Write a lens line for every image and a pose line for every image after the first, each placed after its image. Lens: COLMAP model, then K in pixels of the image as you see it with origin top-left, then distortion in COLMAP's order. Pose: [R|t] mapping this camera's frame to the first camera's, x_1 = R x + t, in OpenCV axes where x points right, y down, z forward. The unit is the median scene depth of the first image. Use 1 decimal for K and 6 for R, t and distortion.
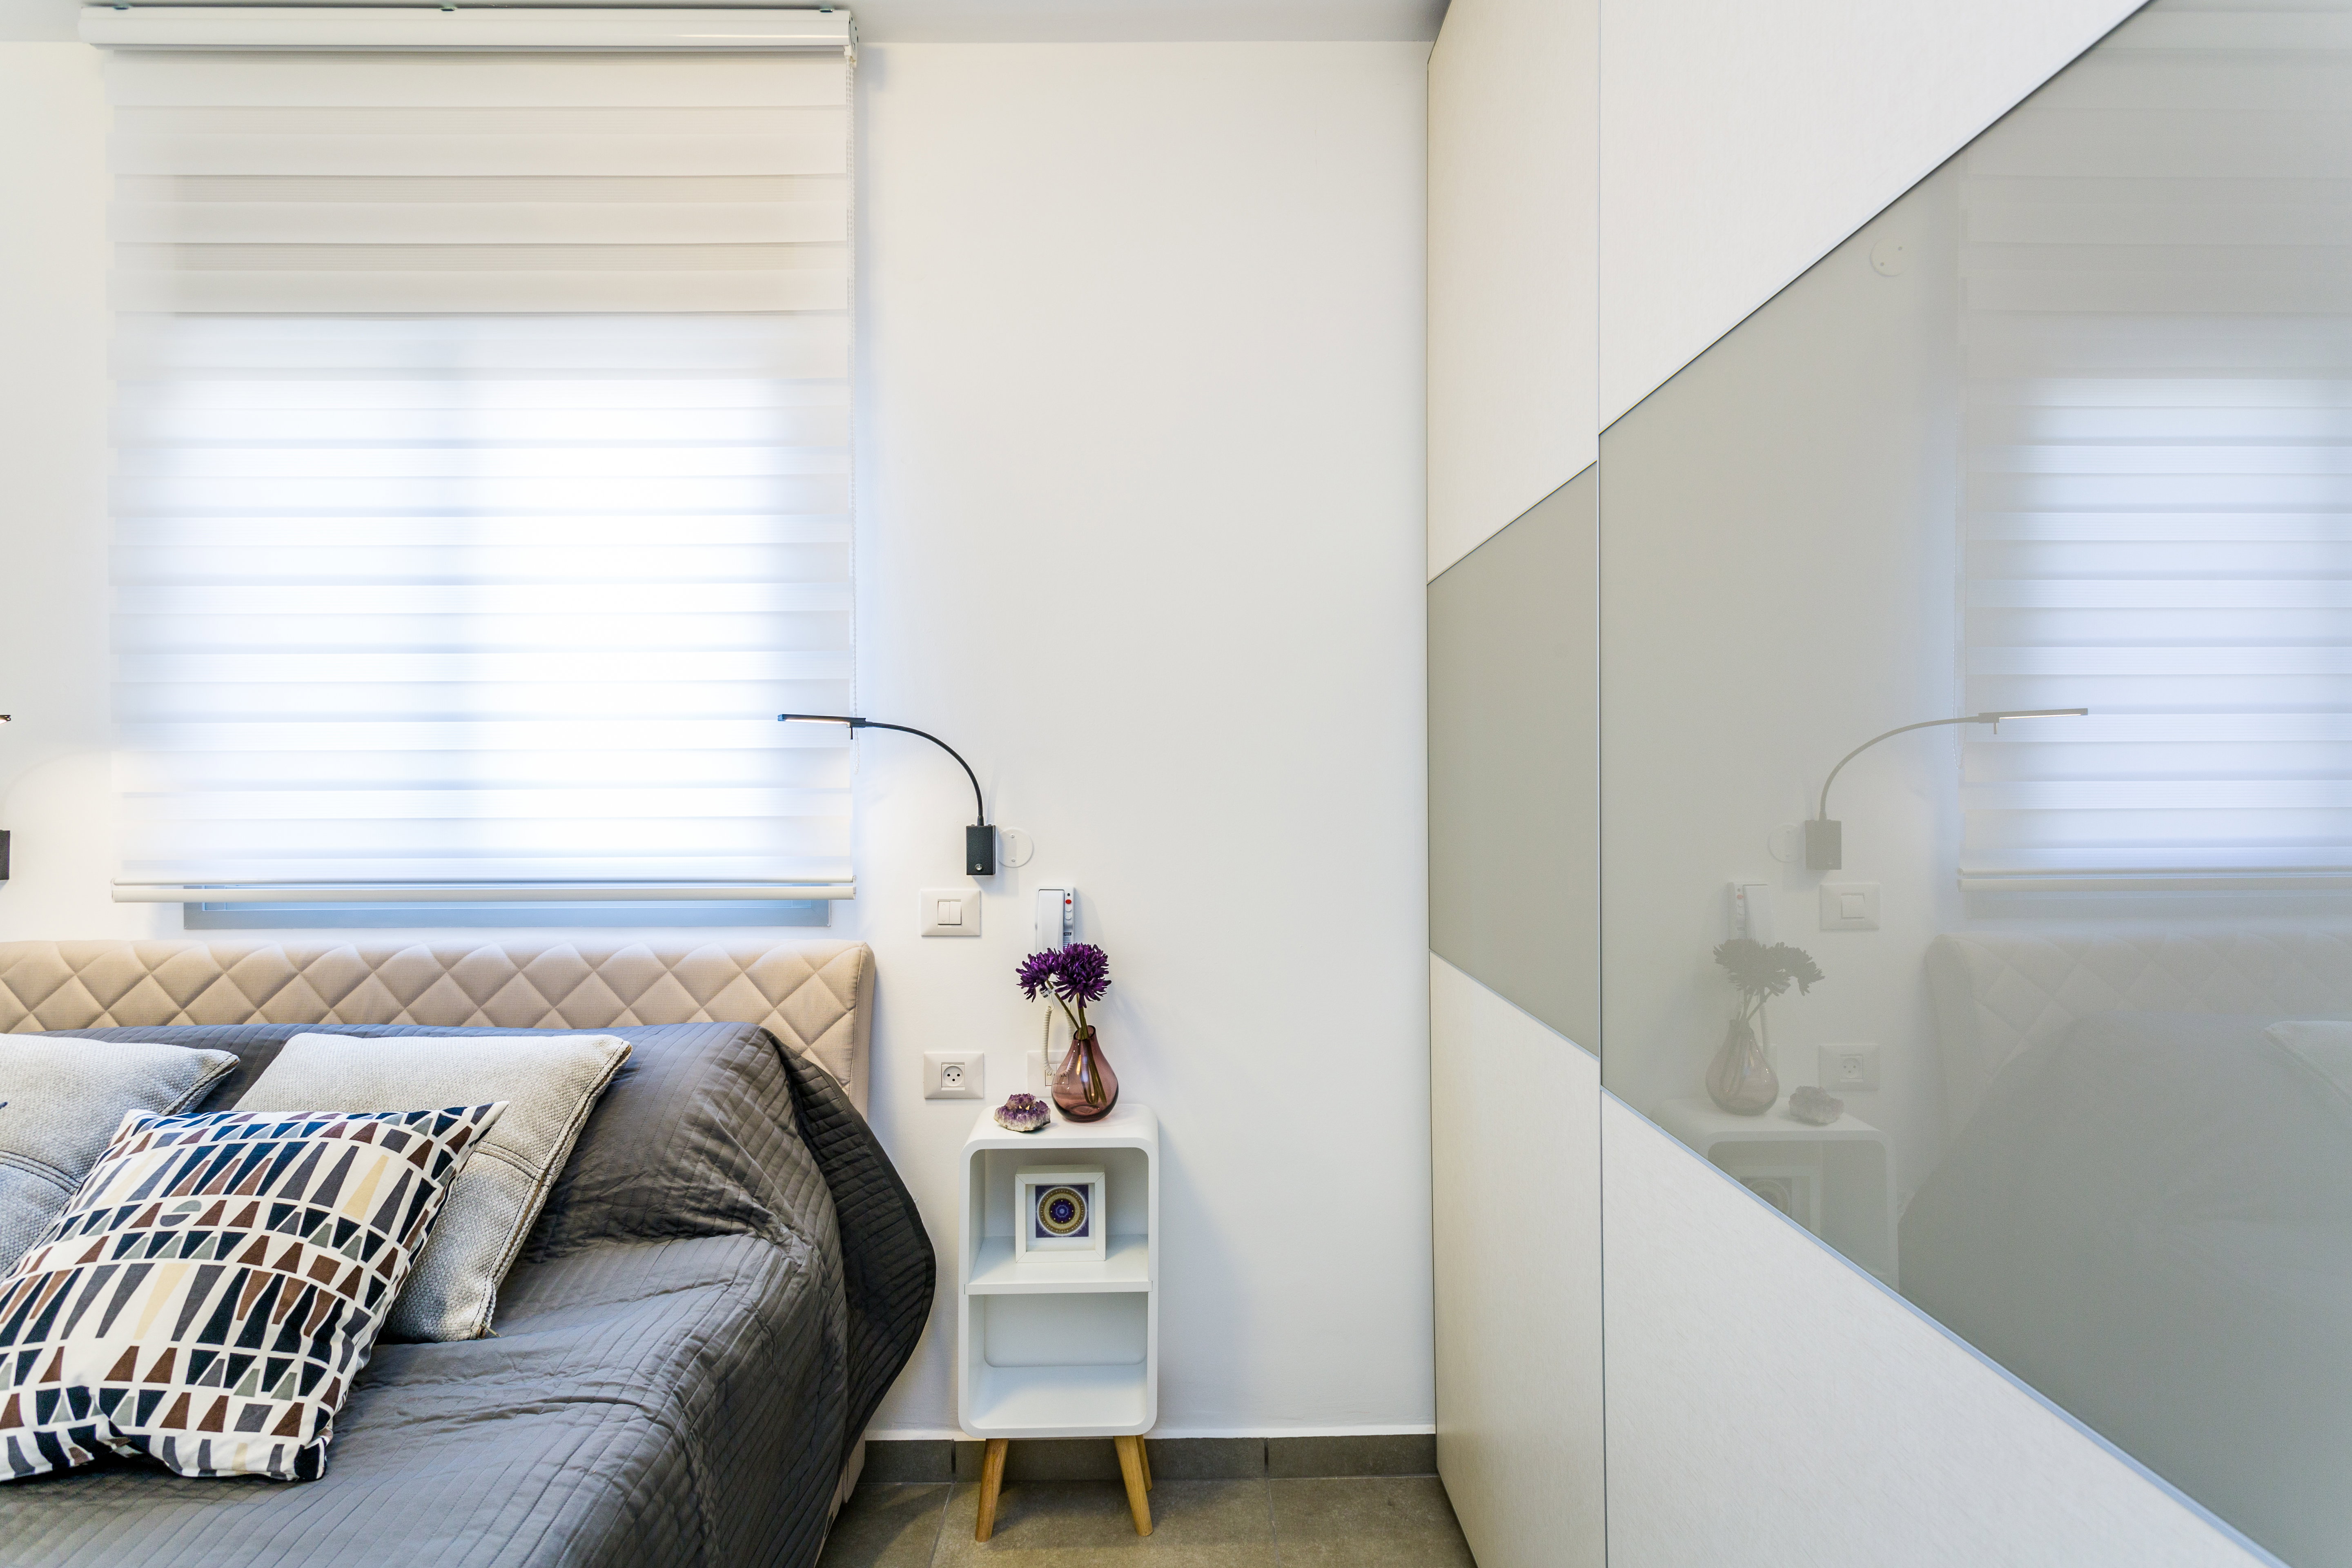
lens RADIAL K [[1082.7, 0, 1162.5], [0, 1082.7, 775.1], [0, 0, 1]] dist [0.004256, 0.002208]
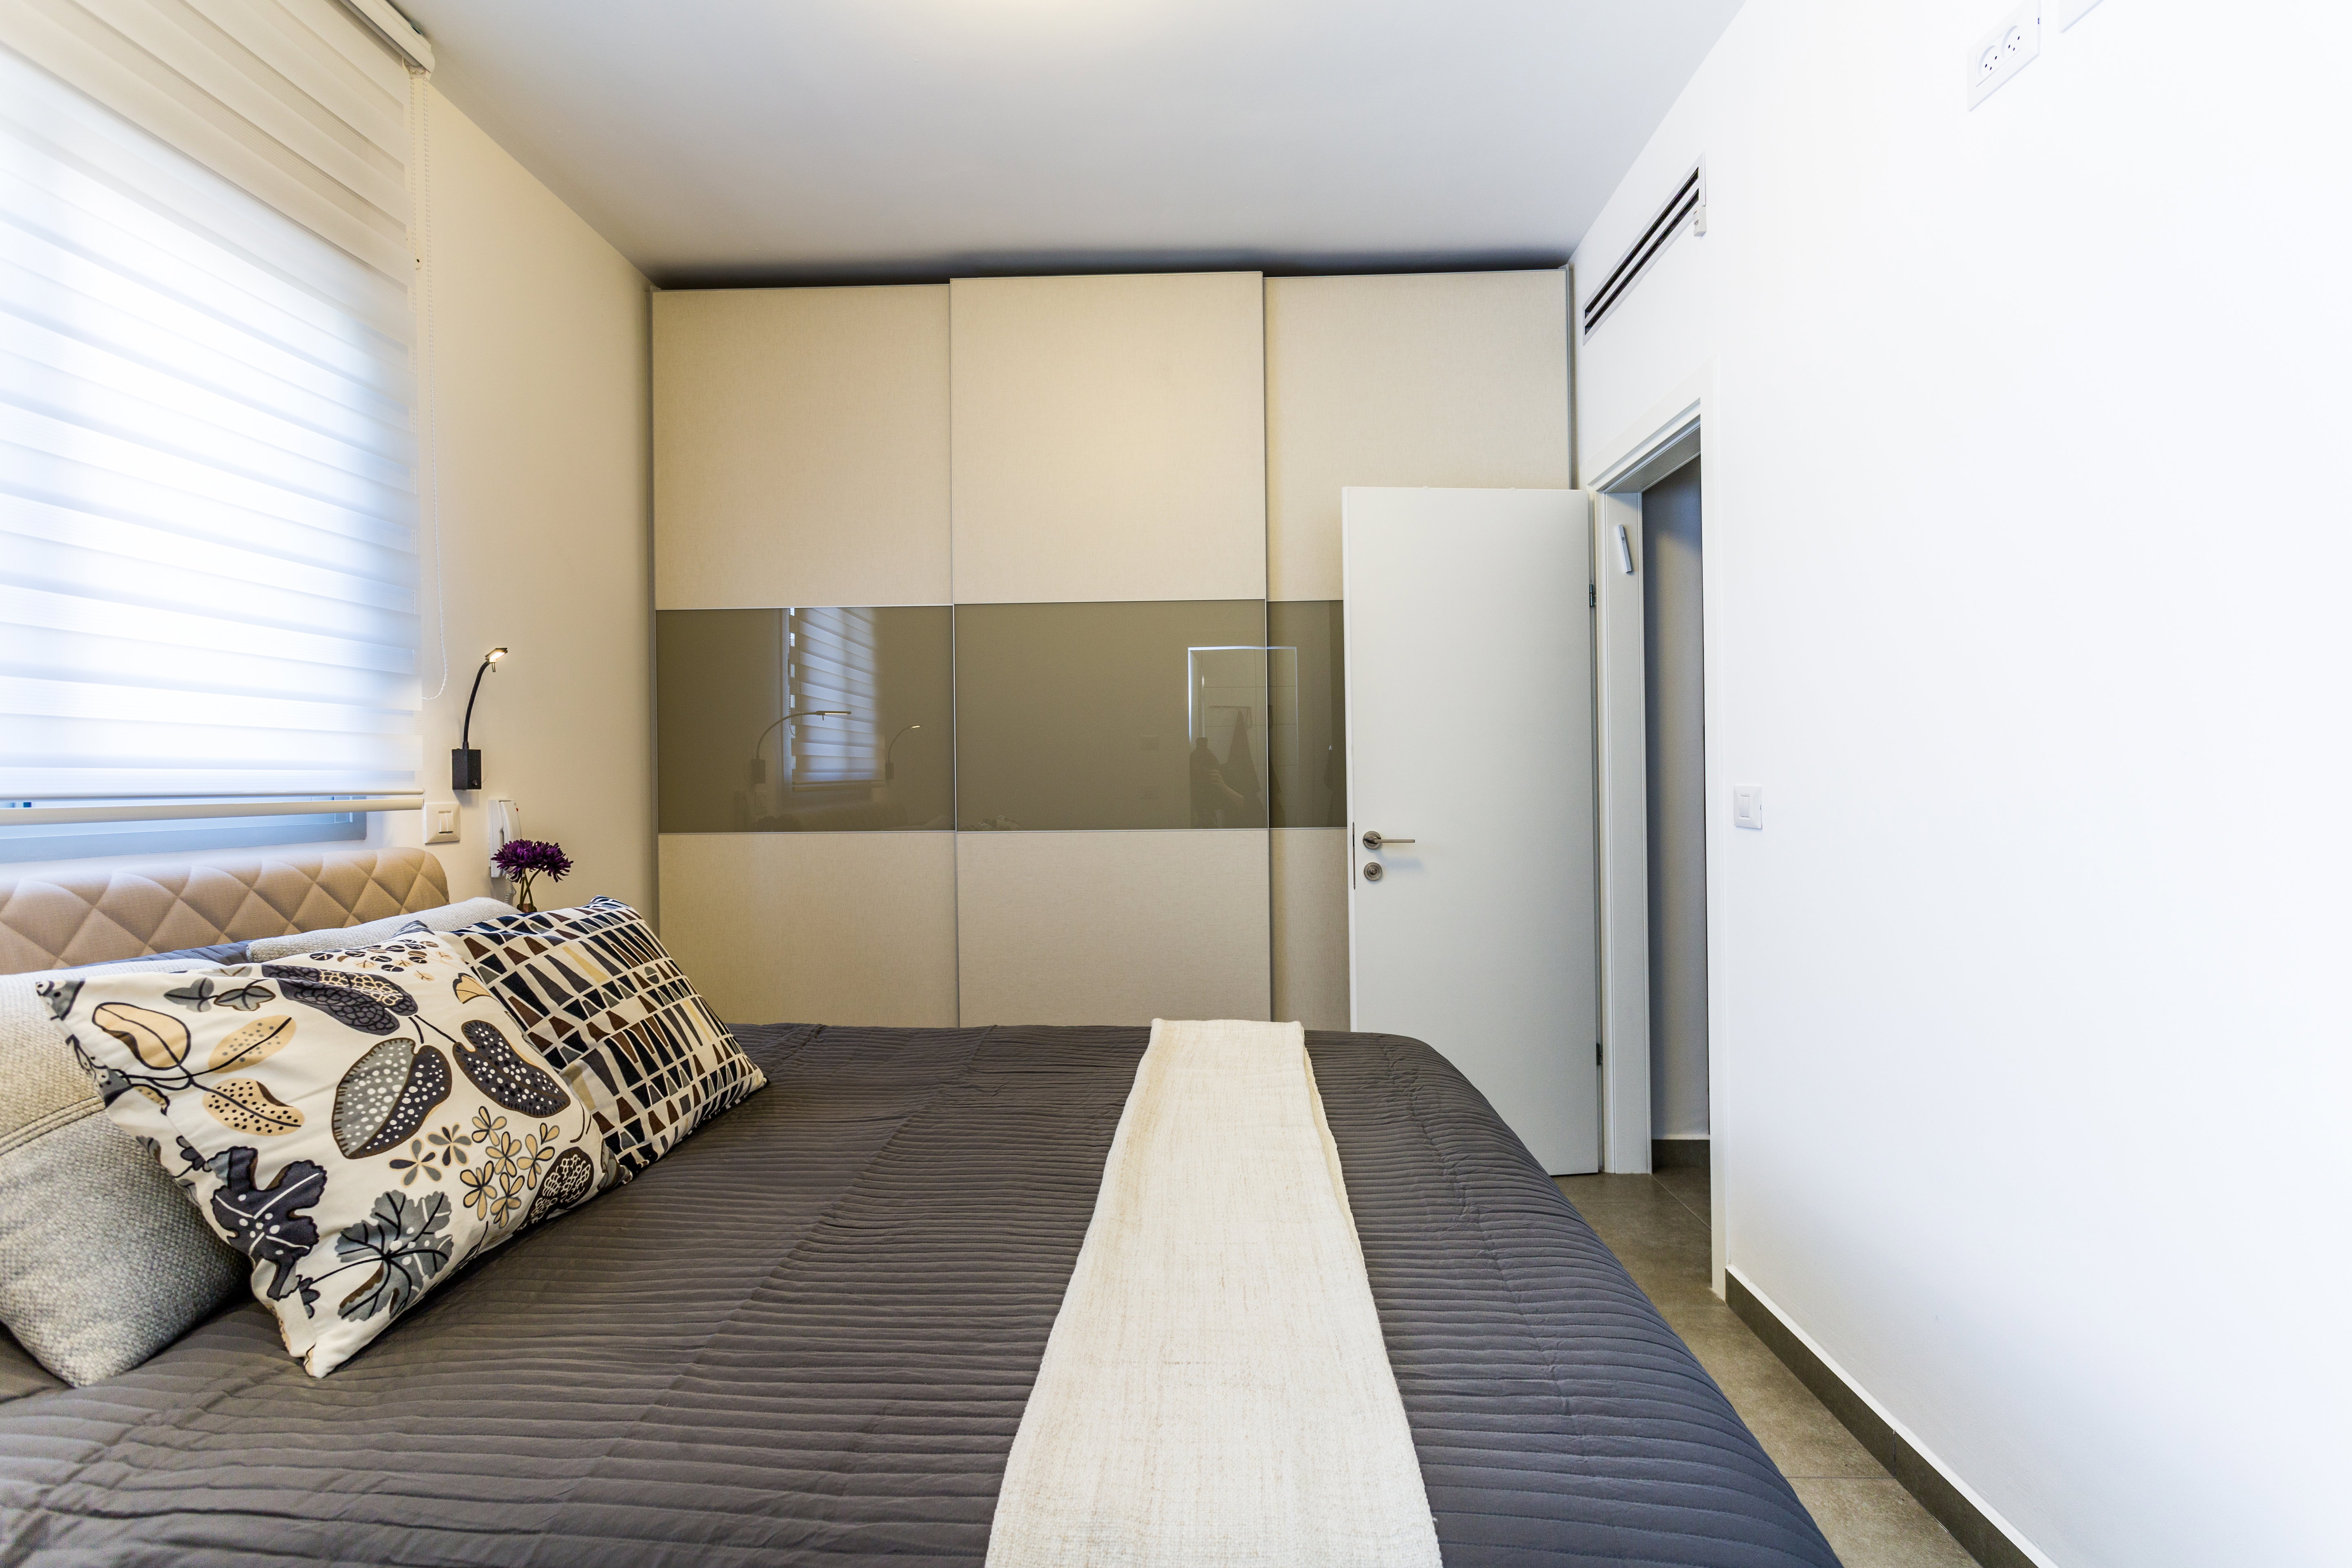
lens RADIAL K [[1082.7, 0, 1134.3], [0, 1082.7, 785.9], [0, 0, 1]] dist [0.004256, 0.002208]
pose [[0.071173, -0.002191, 0.997462, -1.374957], [0.010924, 0.999939, 0.001417, 0.097956], [-0.997404, 0.010795, 0.071192, 0.167623]]
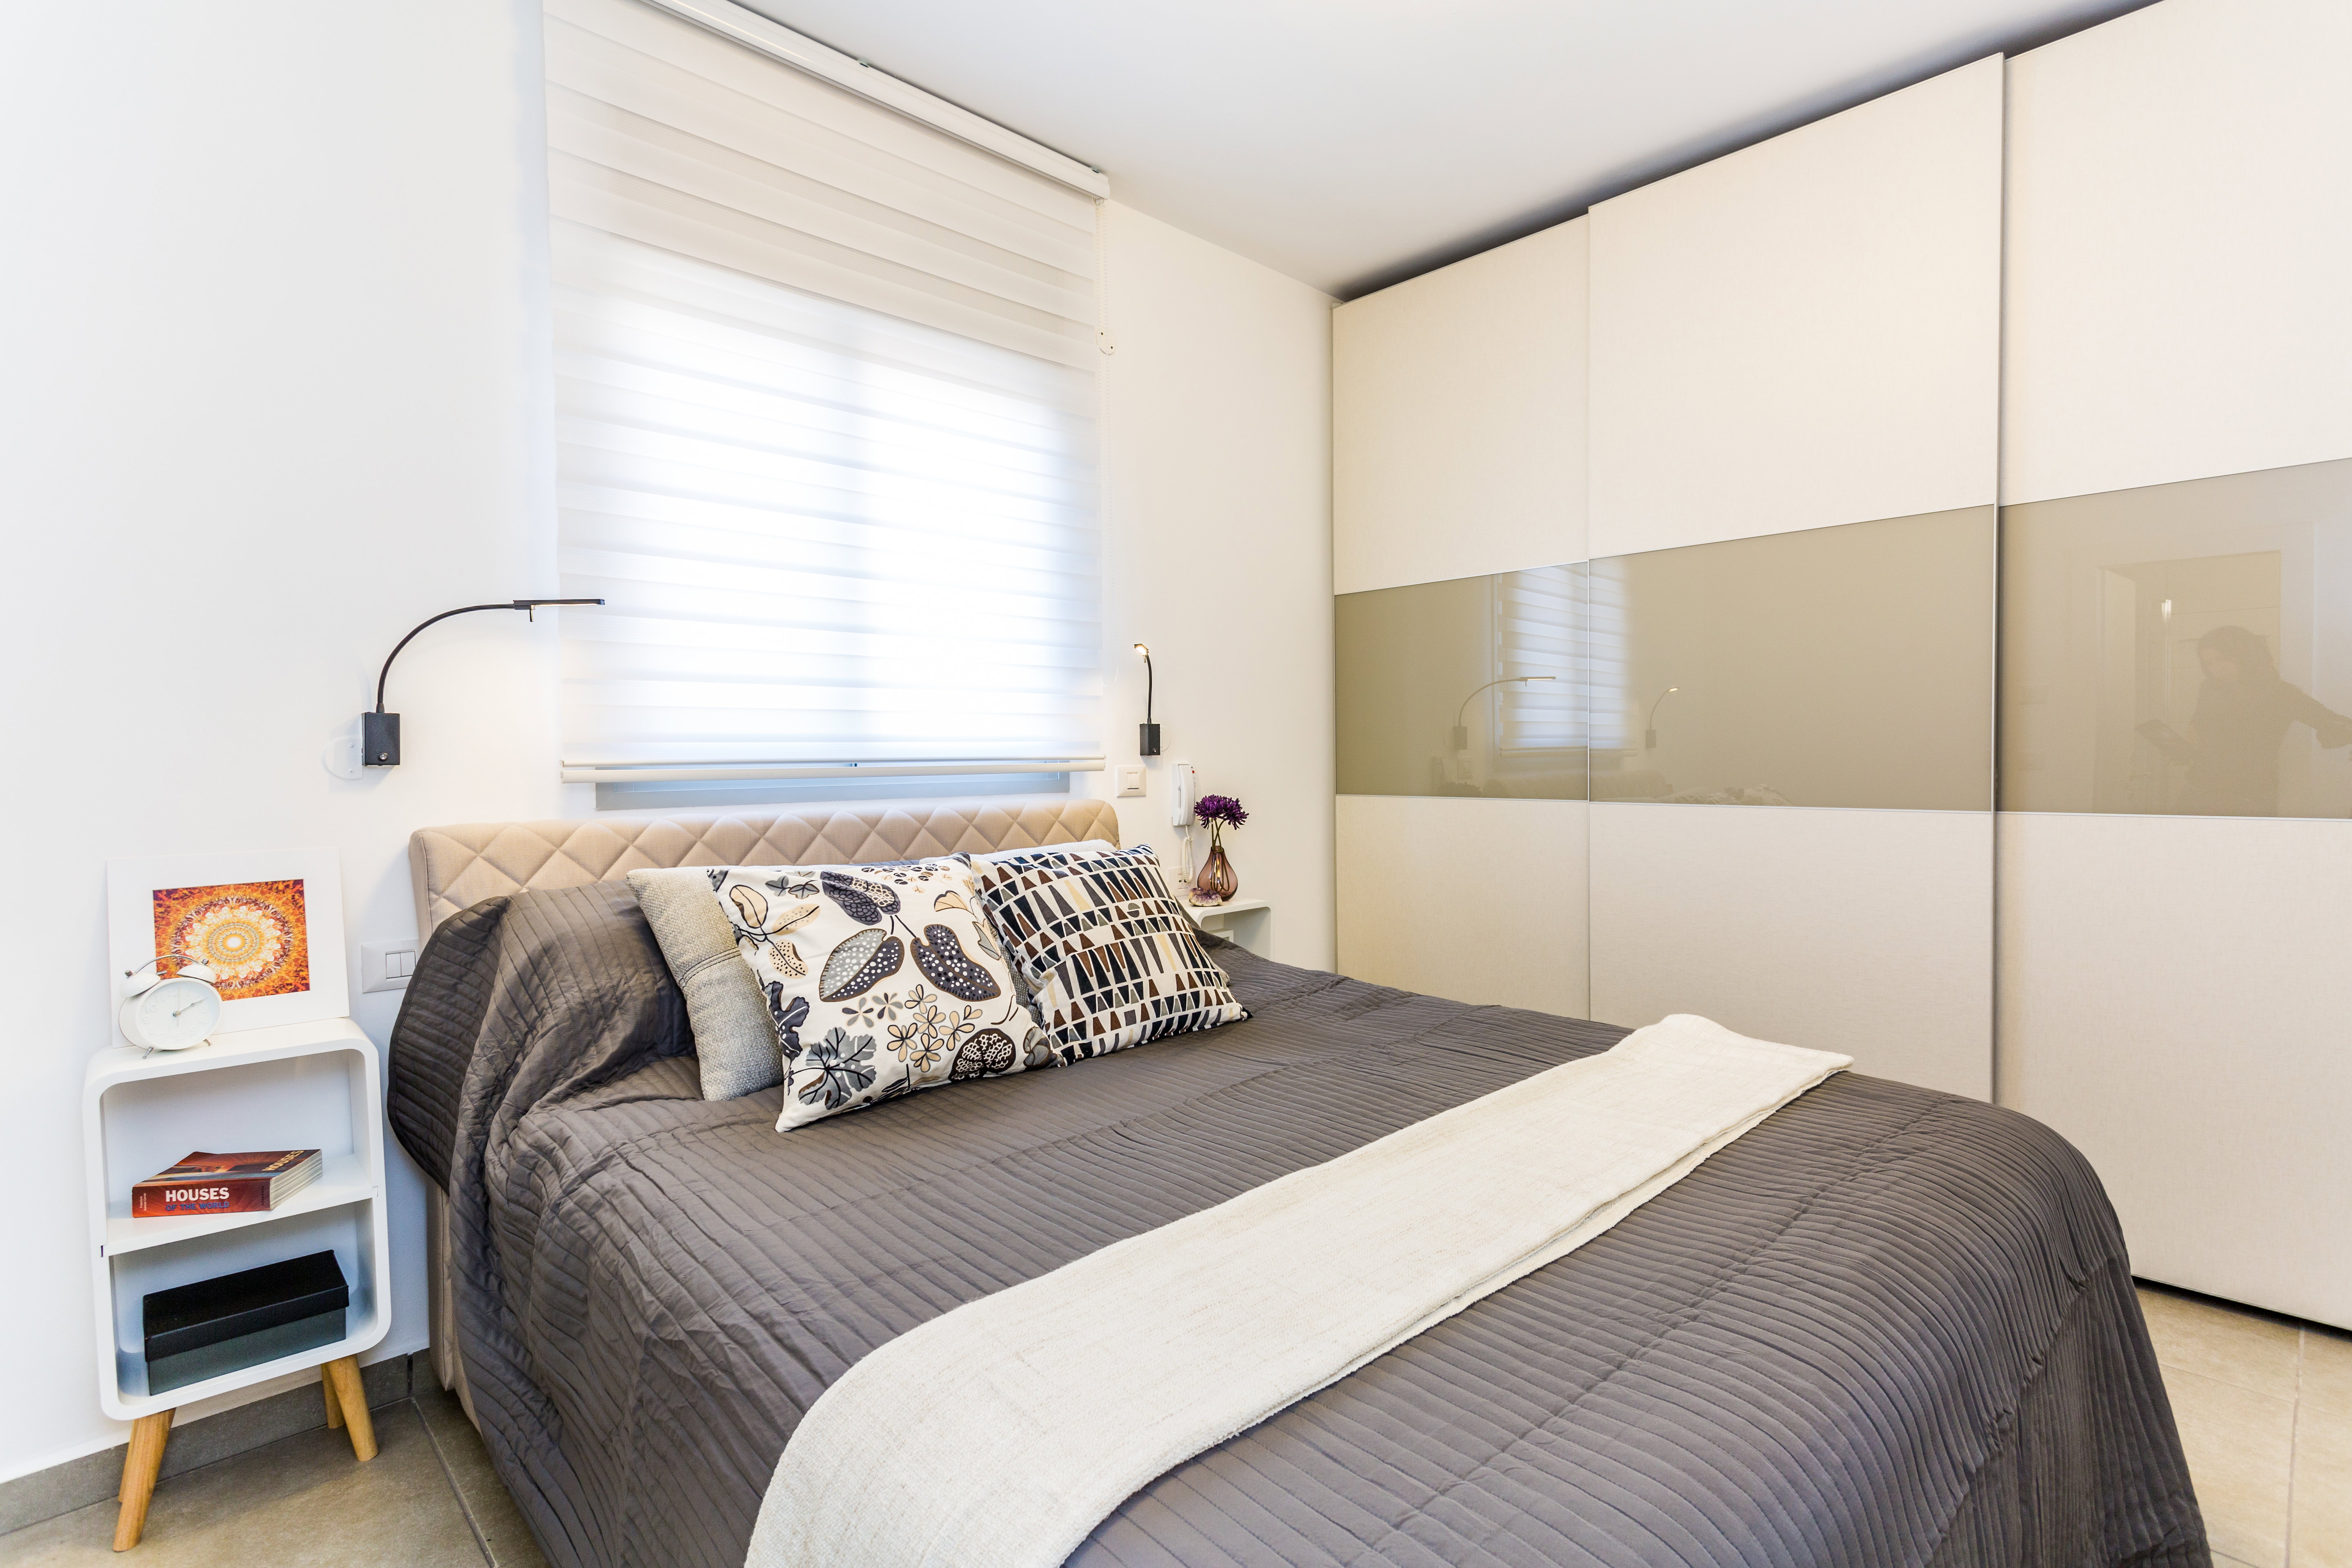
lens RADIAL K [[1082.7, 0, 1200.2], [0, 1082.7, 782.3], [0, 0, 1]] dist [0.004256, 0.002208]
pose [[0.727758, -0.022760, 0.685457, -1.219156], [0.007583, 0.999655, 0.025142, 0.095308], [-0.685792, -0.013100, 0.727679, -0.186560]]
